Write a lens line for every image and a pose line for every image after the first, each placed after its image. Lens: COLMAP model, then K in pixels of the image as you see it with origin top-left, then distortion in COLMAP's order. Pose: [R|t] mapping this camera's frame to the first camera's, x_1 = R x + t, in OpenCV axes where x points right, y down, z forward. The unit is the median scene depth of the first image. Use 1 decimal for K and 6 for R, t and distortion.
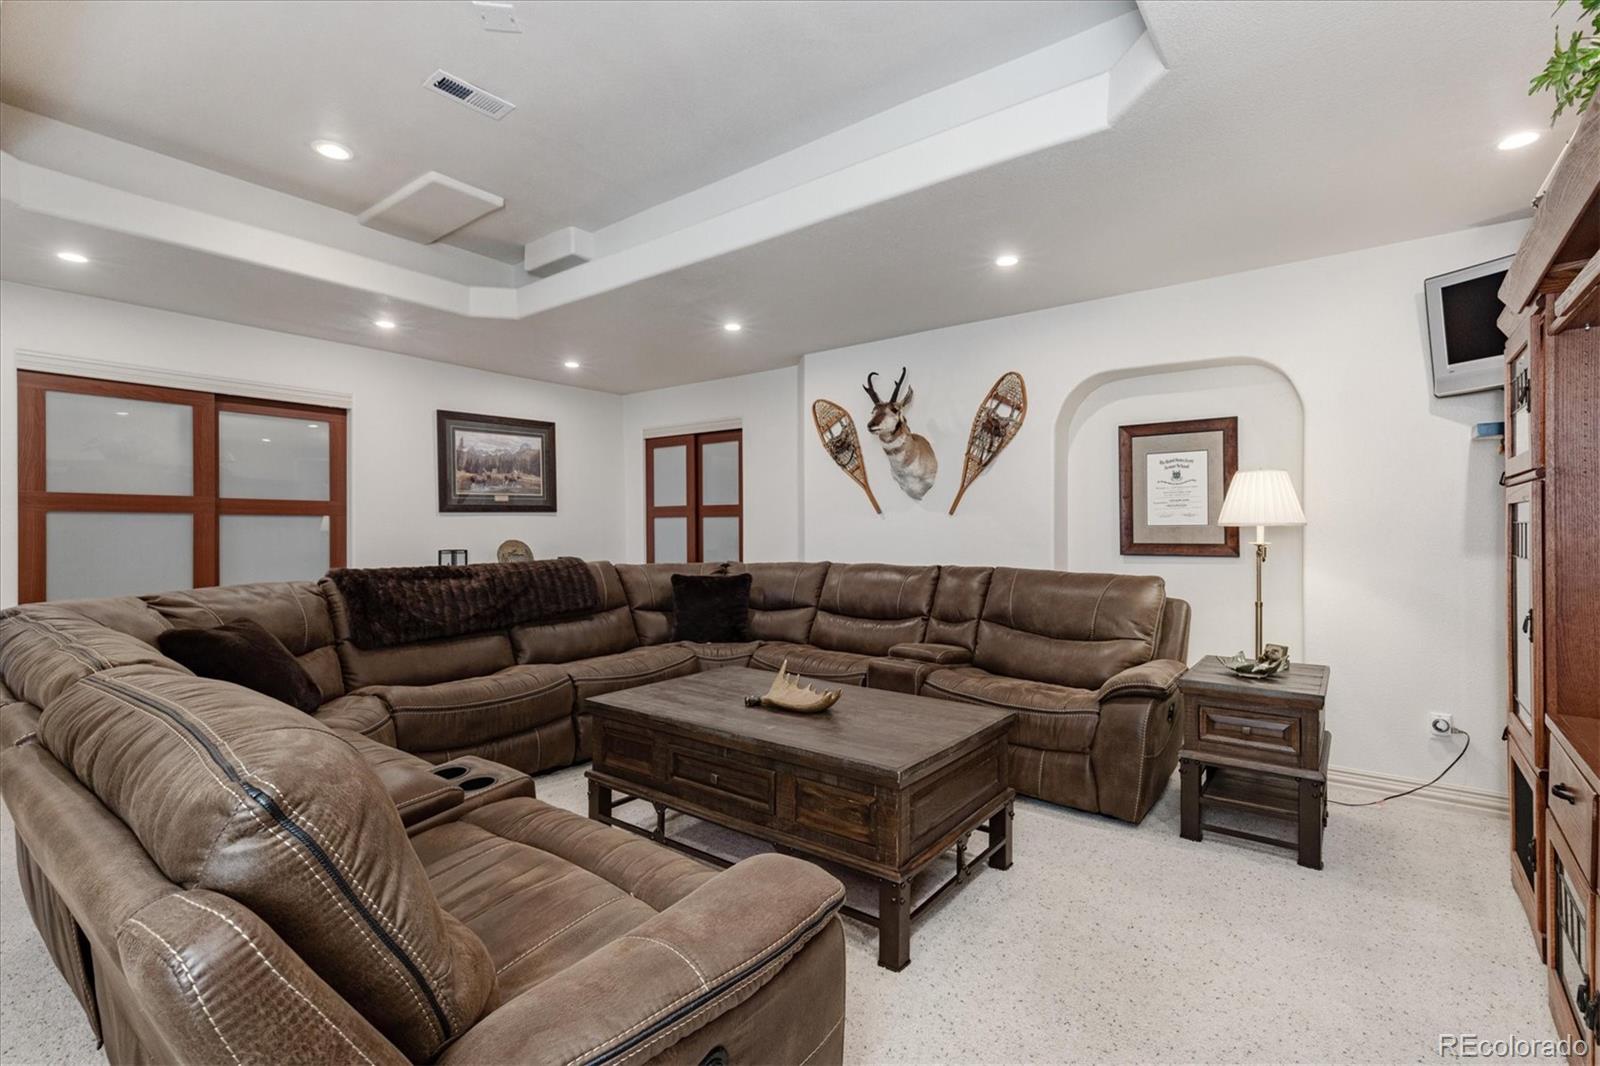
lens RADIAL K [[728.8, 0, 802.0], [0, 728.8, 526.7], [0, 0, 1]] dist [-0.002723, -0.000092]
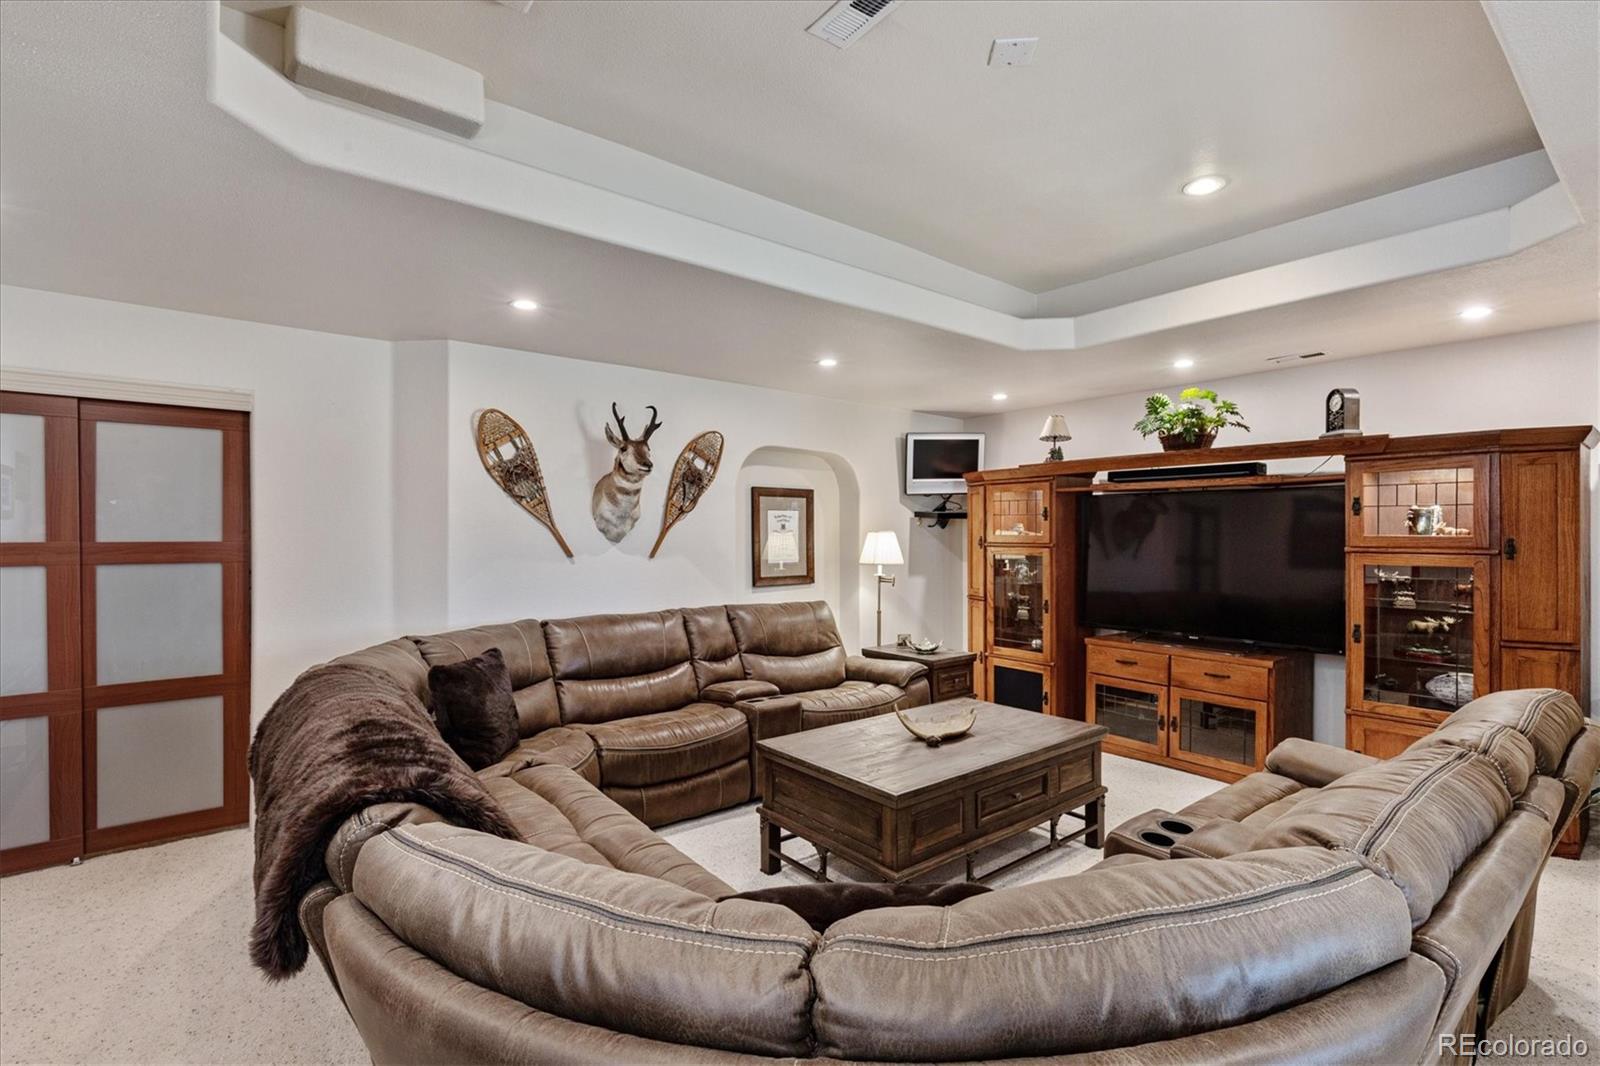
lens RADIAL K [[728.8, 0, 801.9], [0, 728.8, 535.8], [0, 0, 1]] dist [-0.002723, -0.000092]
pose [[0.218442, -0.003057, 0.975845, -0.765444], [-0.003076, 0.999988, 0.003821, -0.053175], [-0.975845, -0.003836, 0.218430, 0.601638]]
